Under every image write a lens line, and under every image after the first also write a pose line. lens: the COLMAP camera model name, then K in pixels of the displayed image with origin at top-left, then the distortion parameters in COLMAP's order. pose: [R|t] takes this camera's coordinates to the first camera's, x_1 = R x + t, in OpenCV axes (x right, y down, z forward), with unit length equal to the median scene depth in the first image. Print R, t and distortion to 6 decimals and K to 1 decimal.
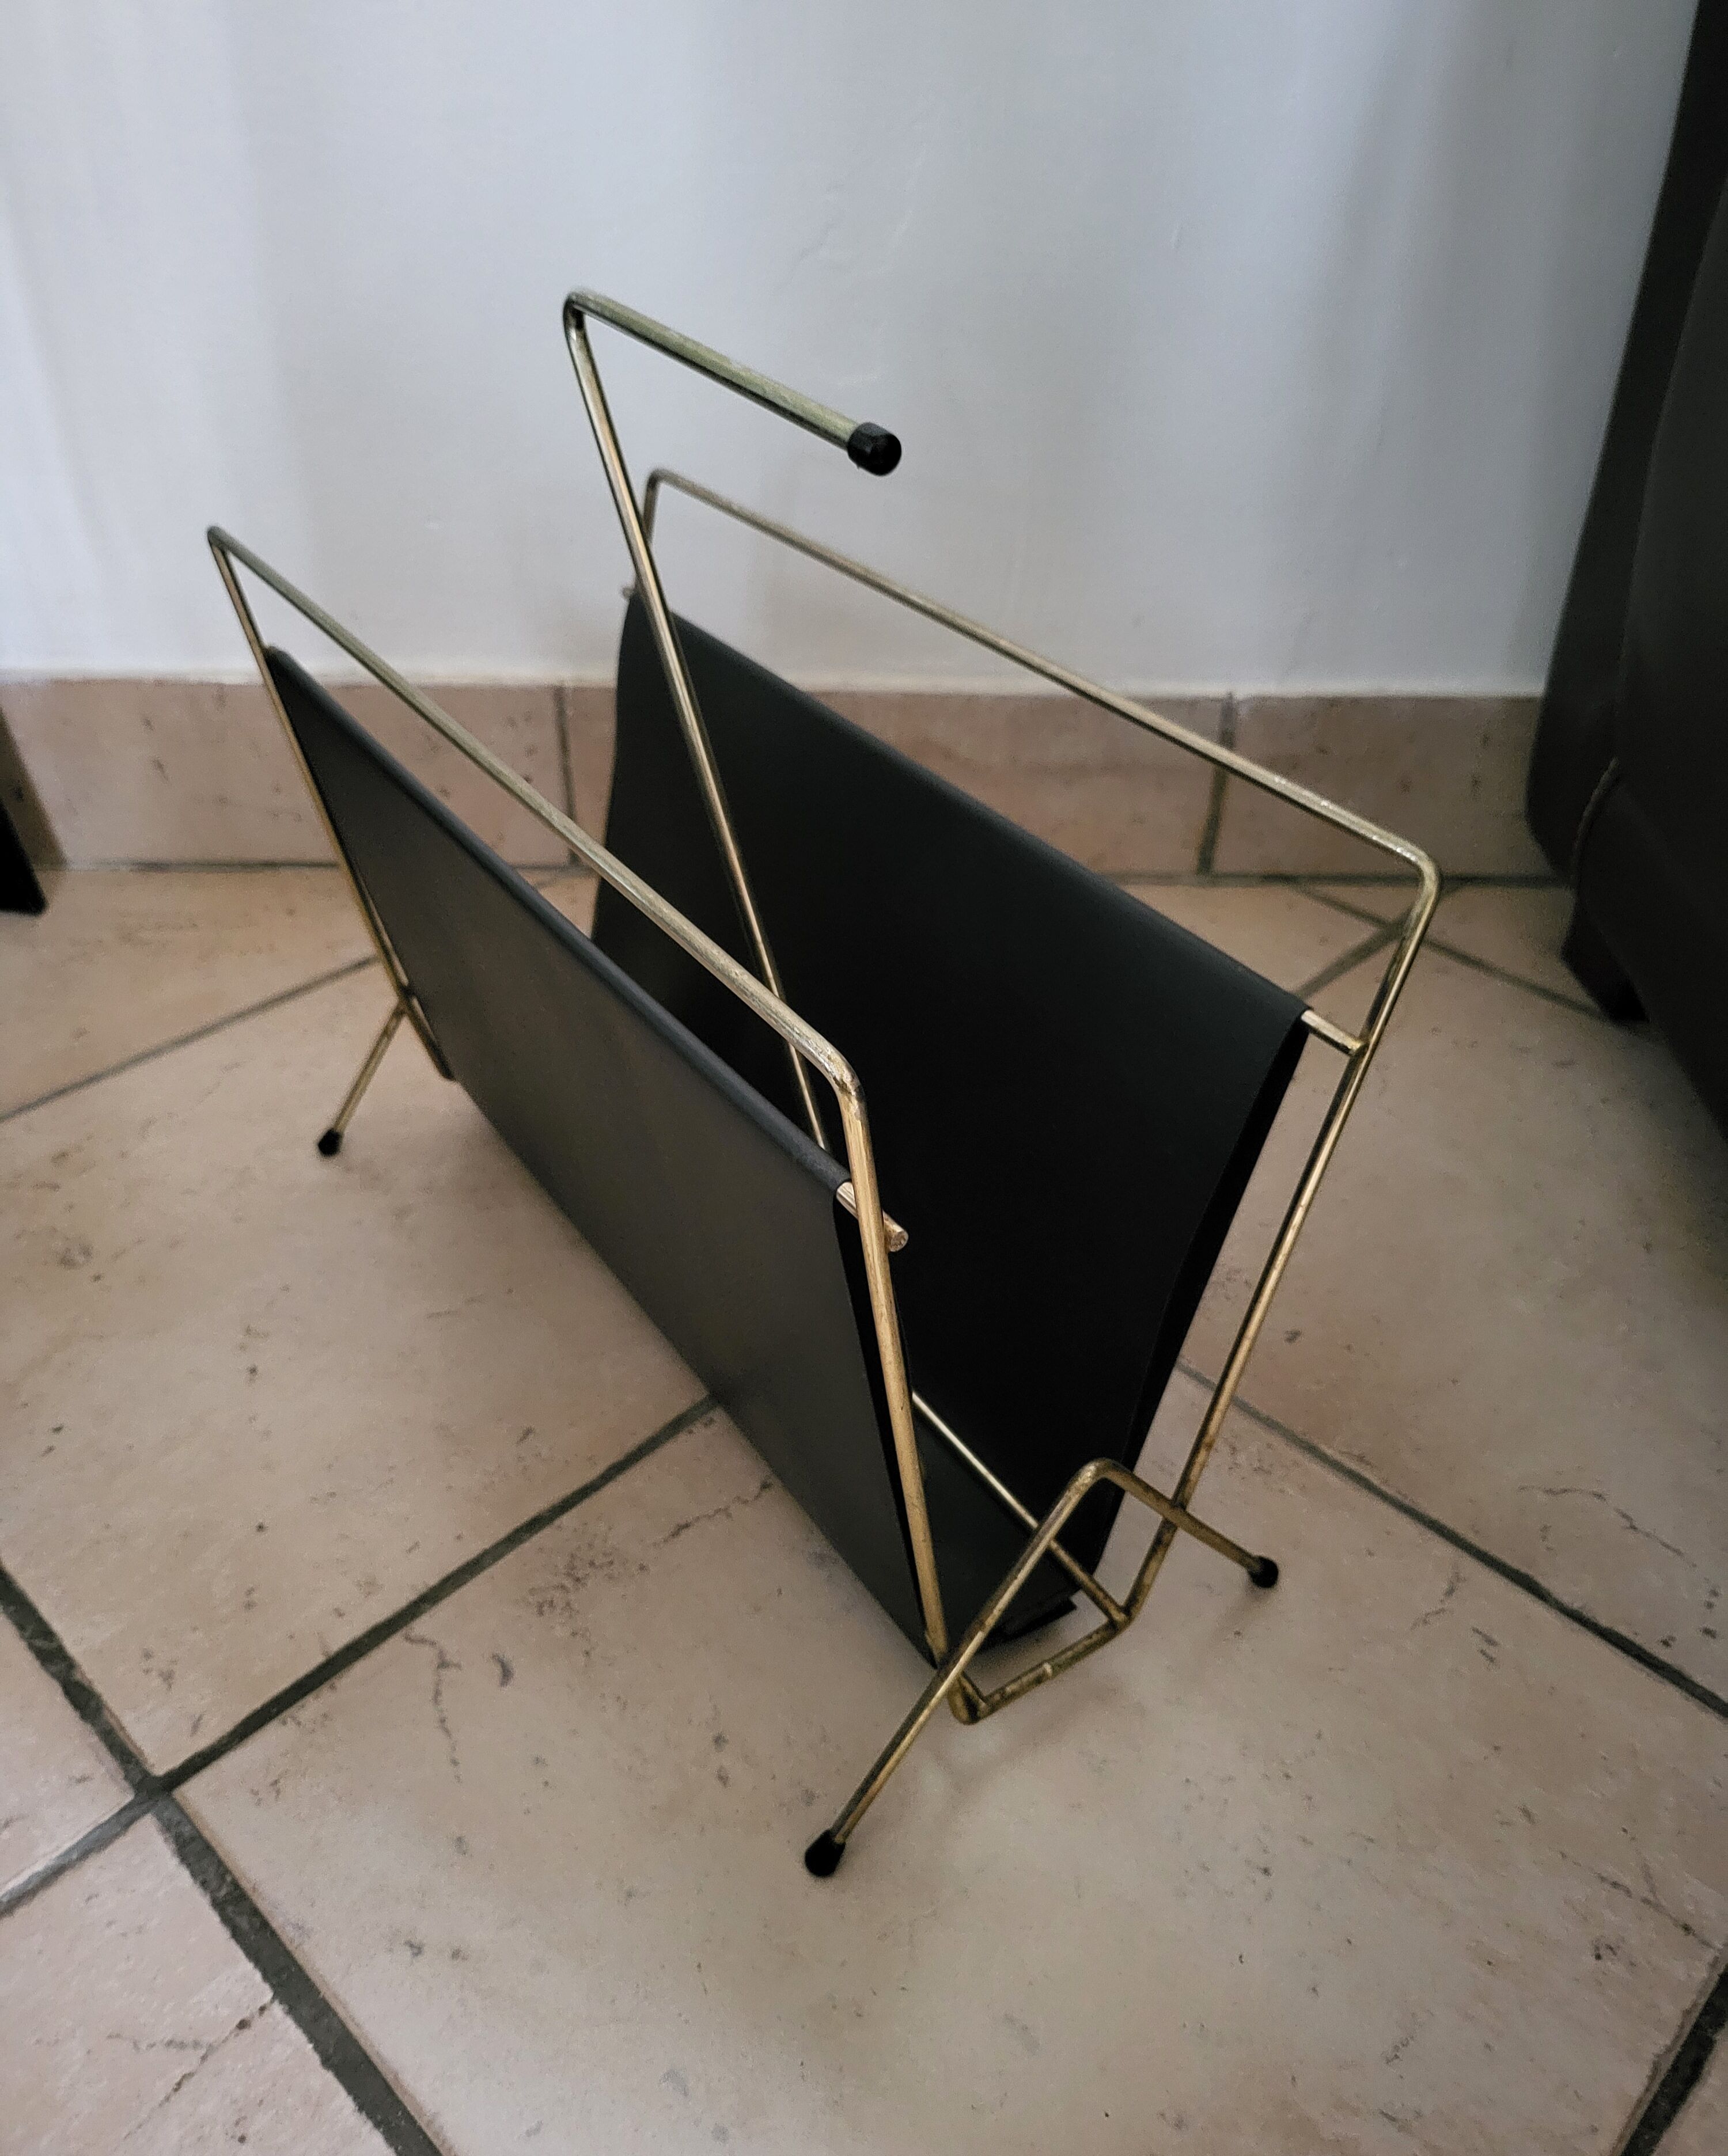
lens RADIAL K [[1604.9, 0, 869.2], [0, 1604.9, 1105.7], [0, 0, 1]] dist [0.024876, -0.050103]
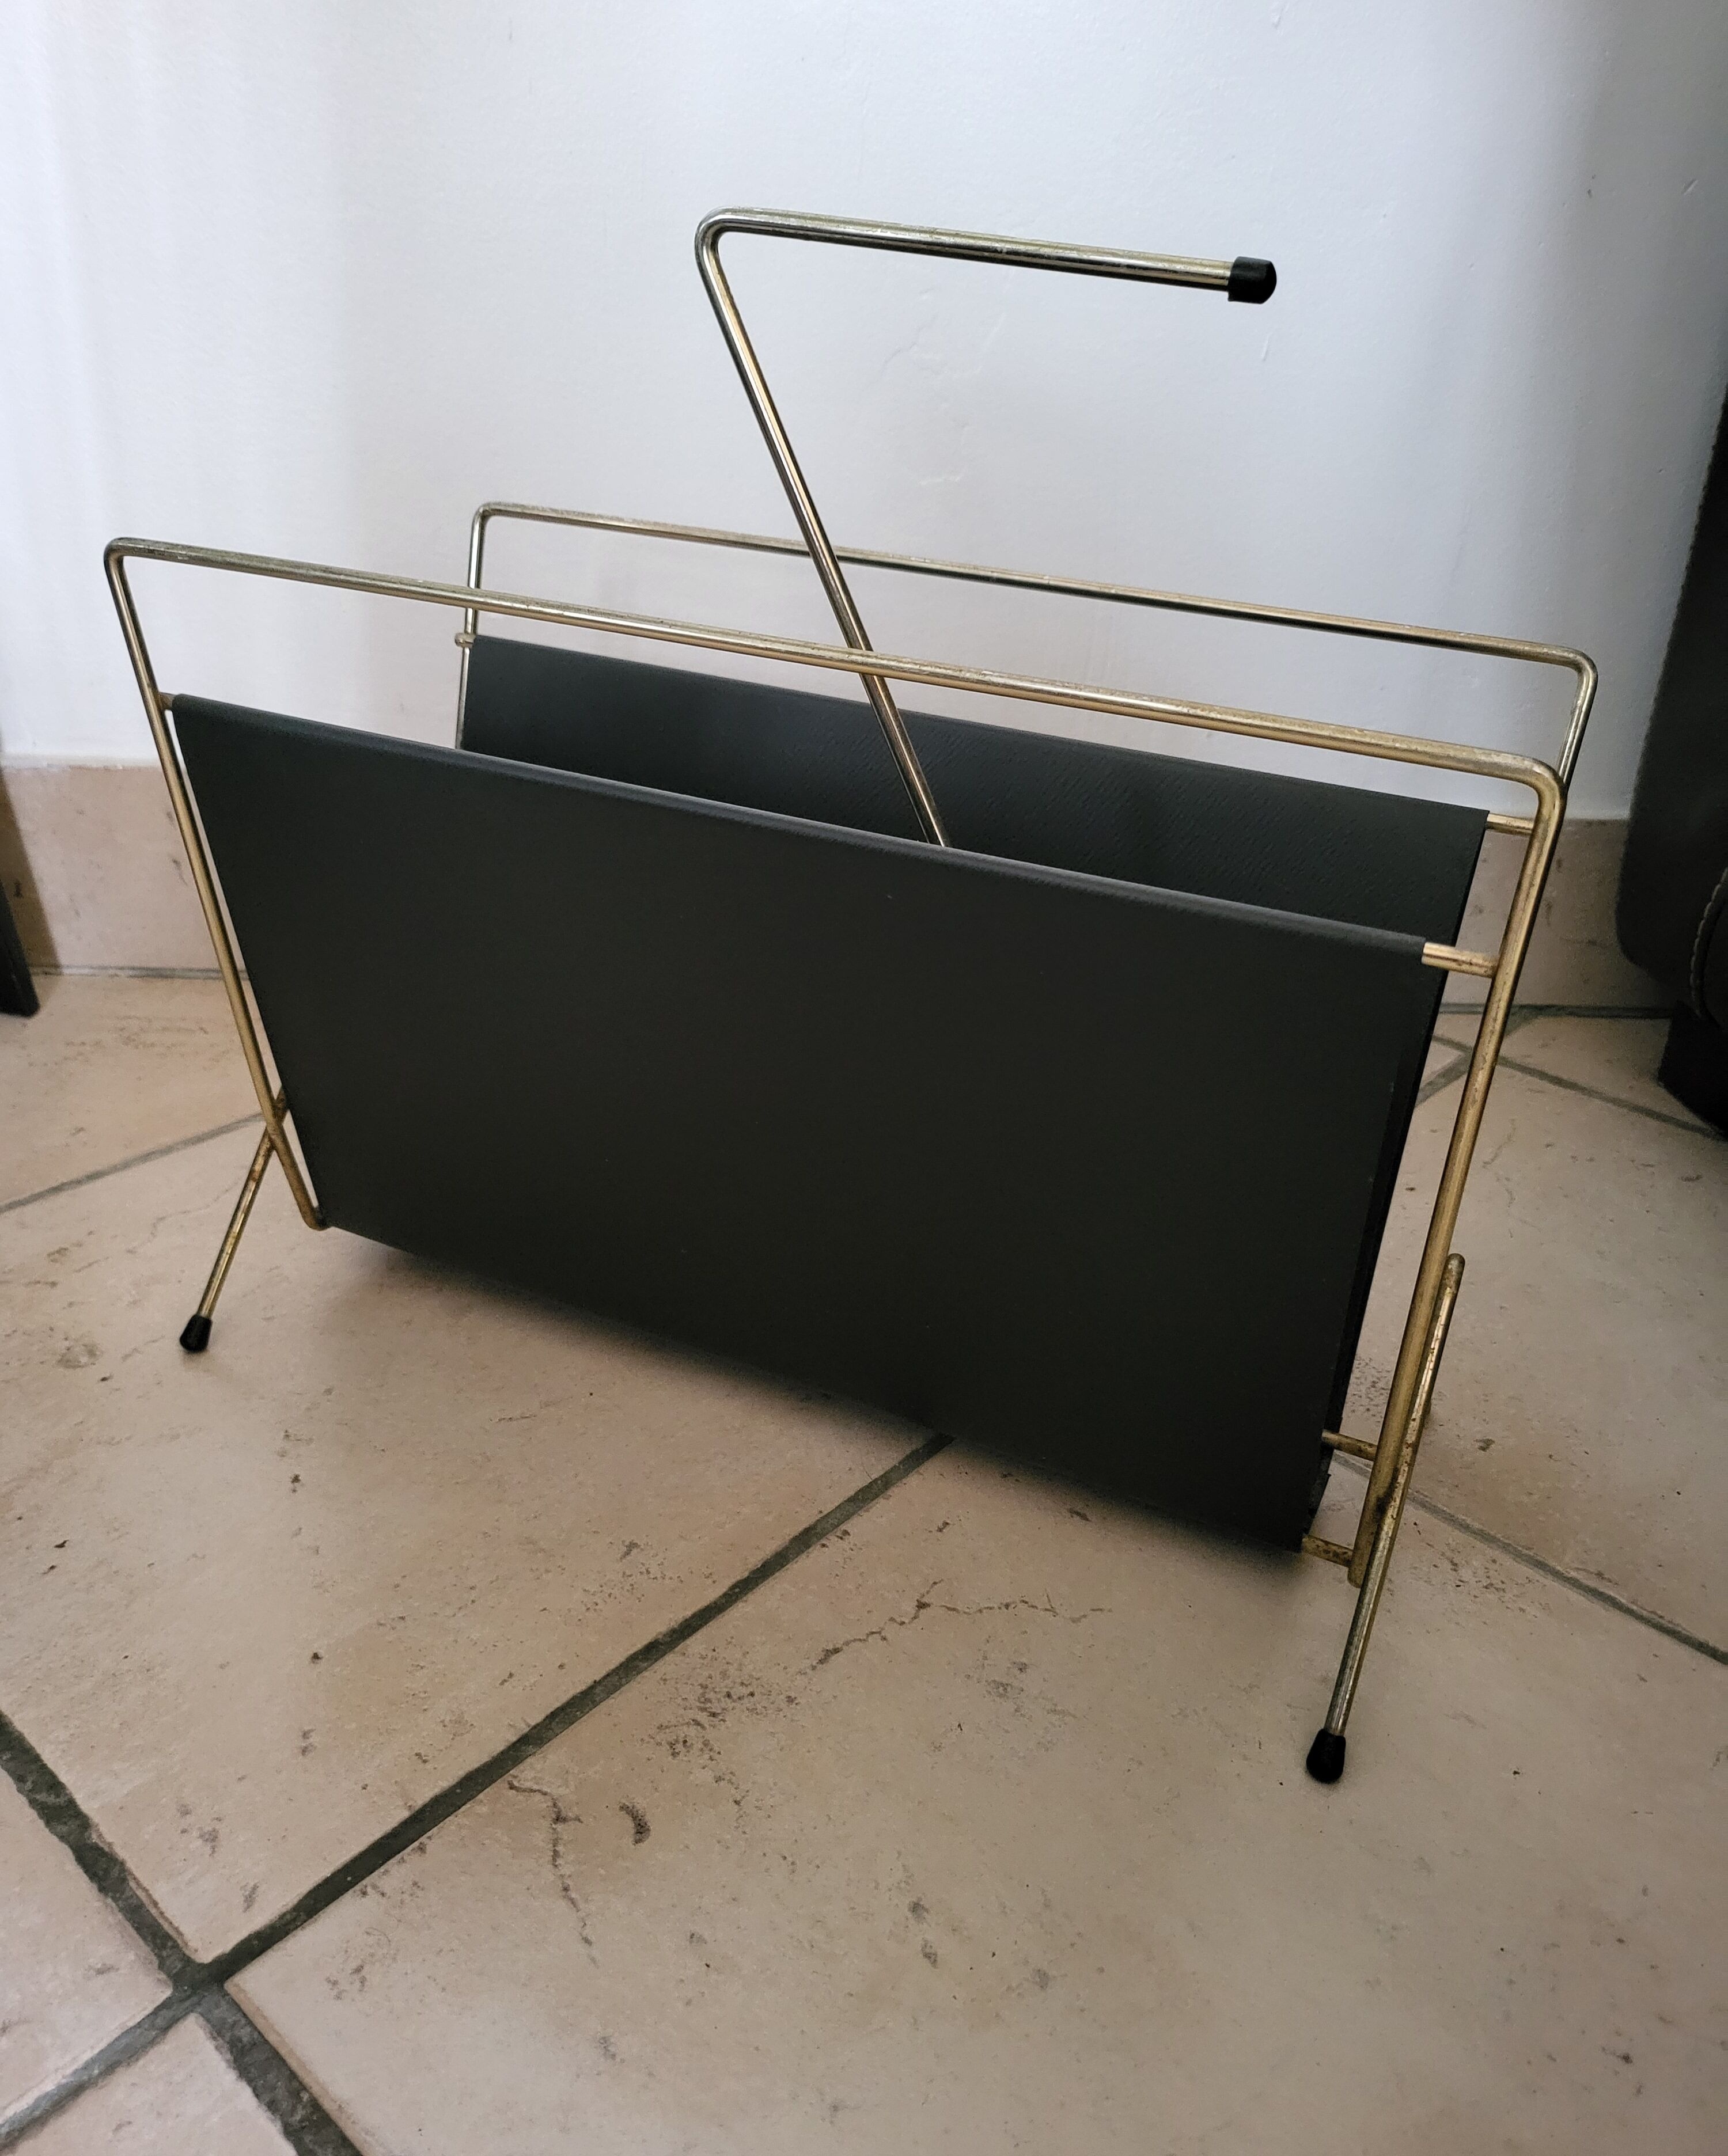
lens RADIAL K [[1609.4, 0, 858.8], [0, 1609.4, 1068.5], [0, 0, 1]] dist [0.035662, -0.051473]
pose [[0.998670, 0.011419, 0.050277, -0.167896], [-0.002581, 0.985014, -0.172456, 0.123408], [-0.051493, 0.172097, 0.983733, 0.141007]]
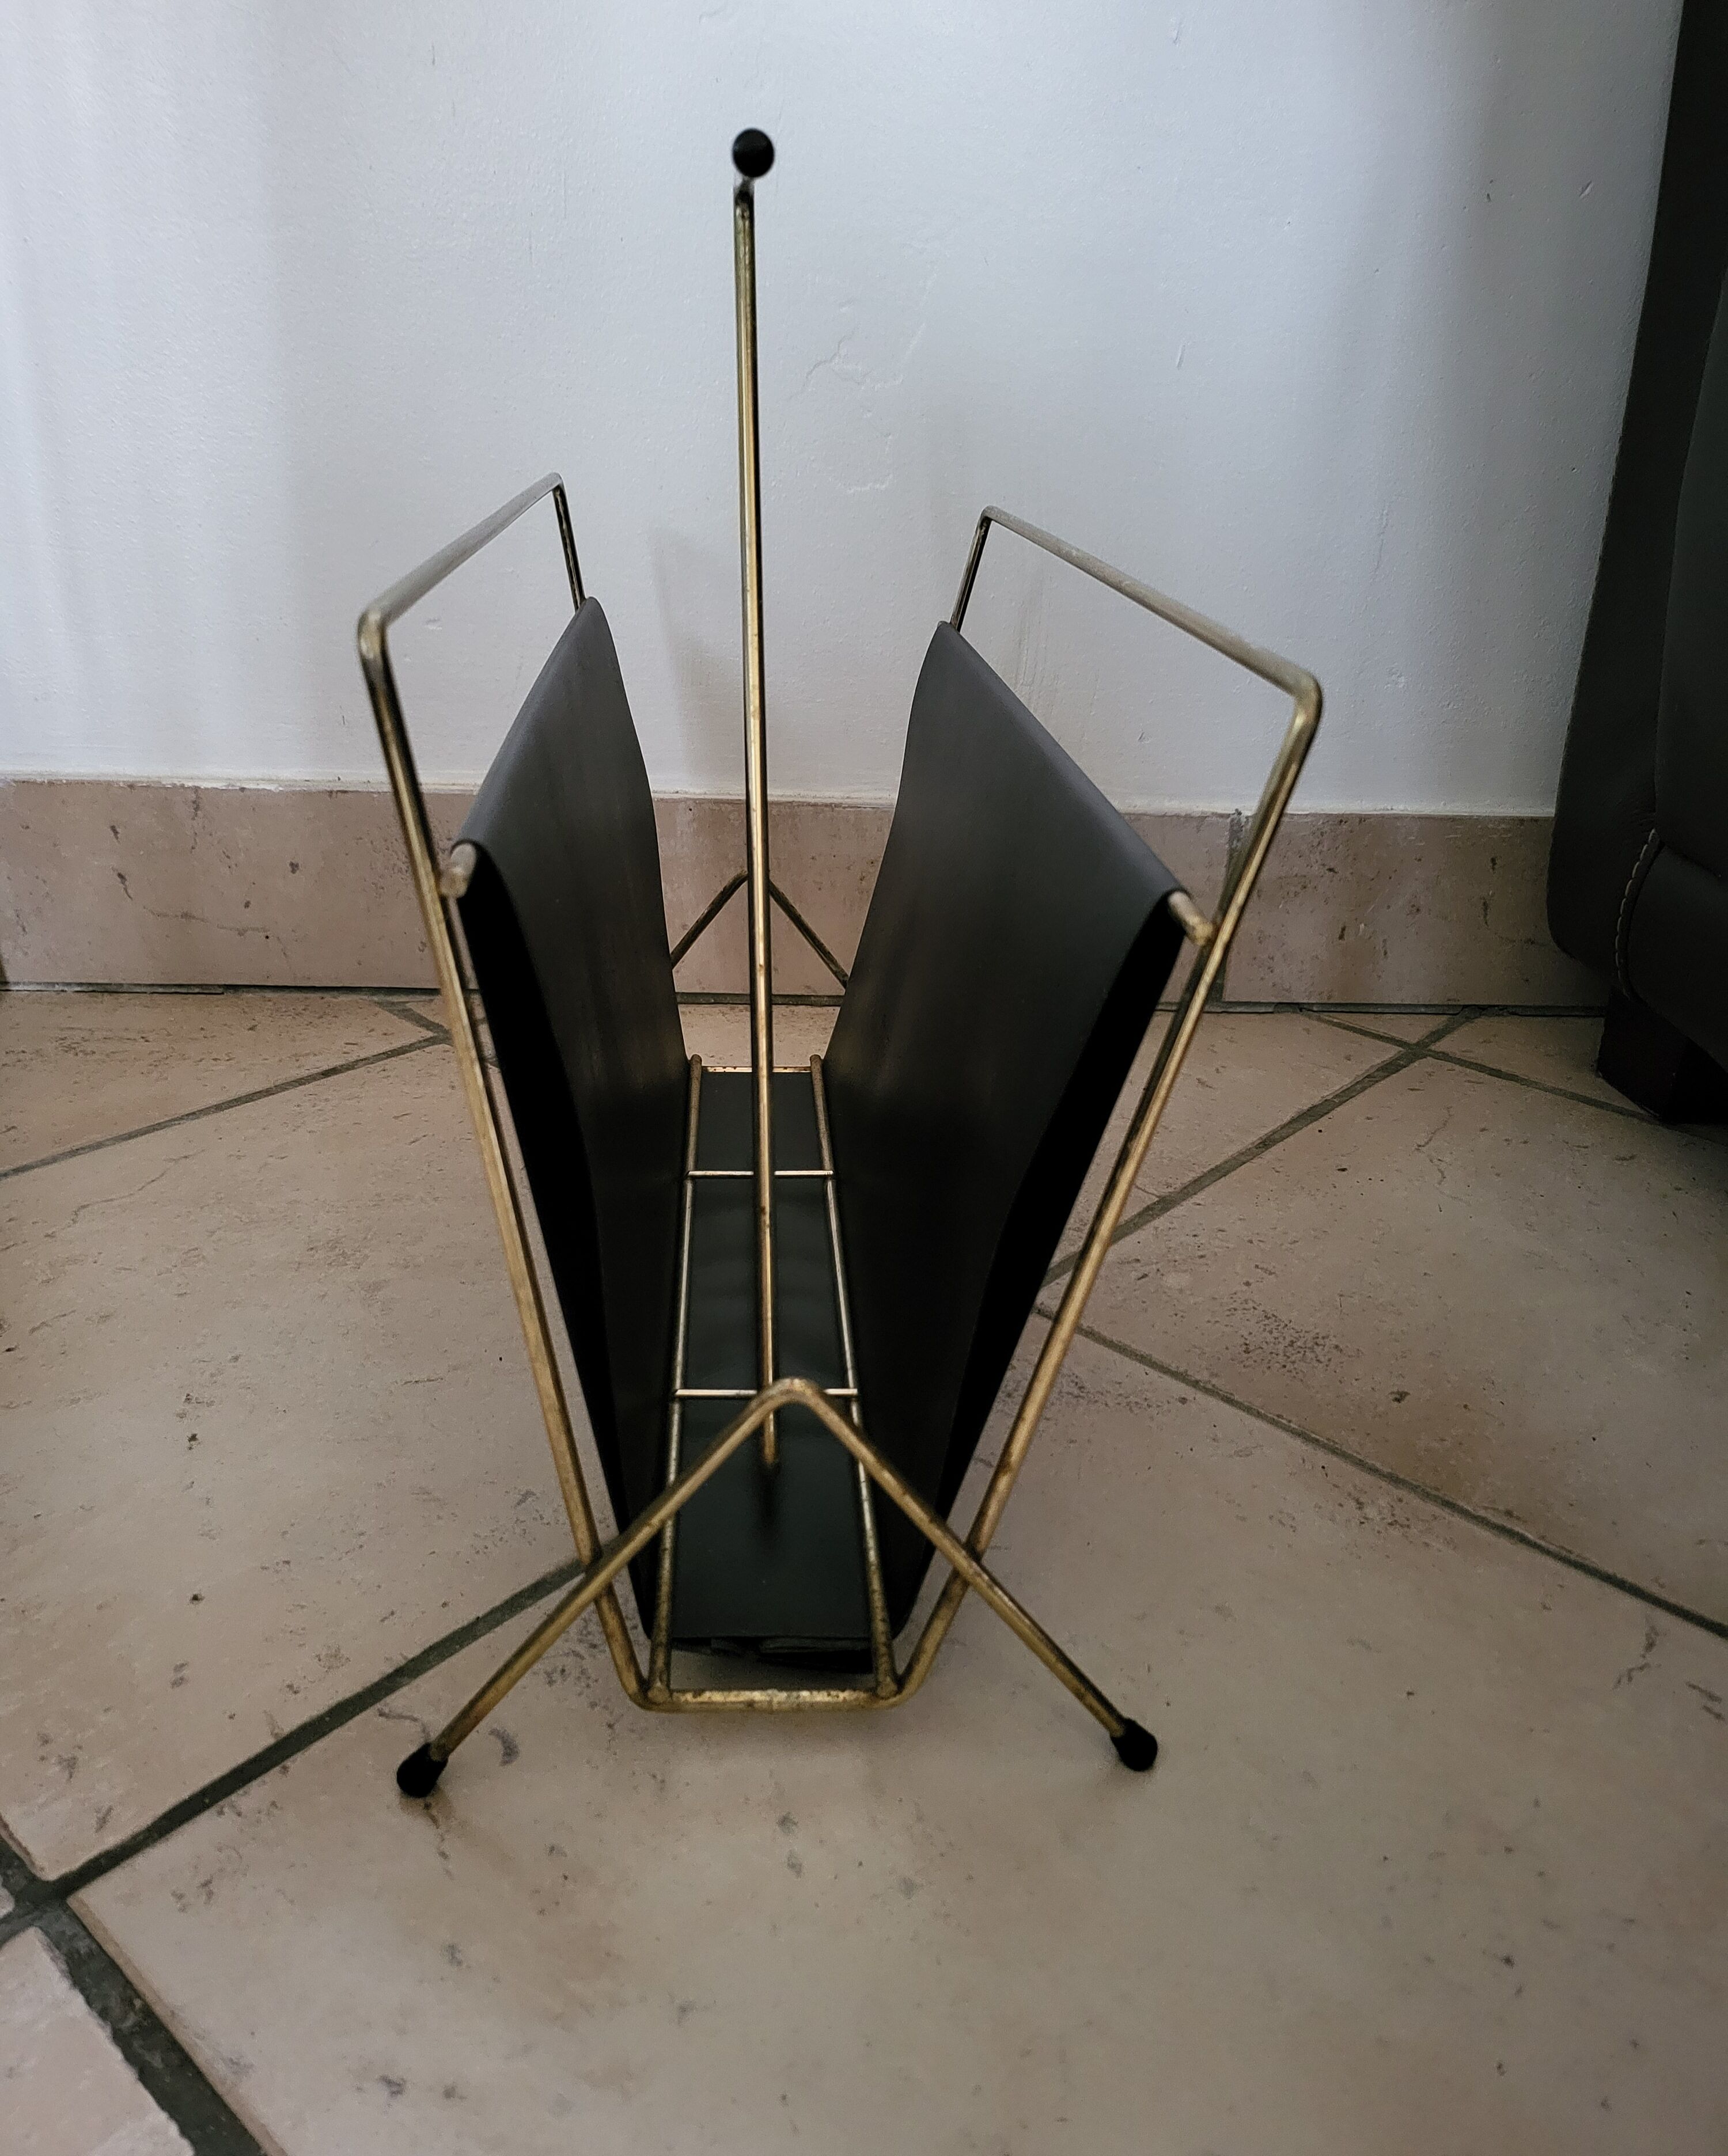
lens RADIAL K [[1600.1, 0, 864.0], [0, 1600.1, 1078.0], [0, 0, 1]] dist [0.040464, -0.050446]
pose [[0.998909, -0.001202, 0.046686, -0.091790], [0.011502, 0.975206, -0.220999, 0.216126], [-0.045263, 0.221295, 0.974156, 0.156949]]
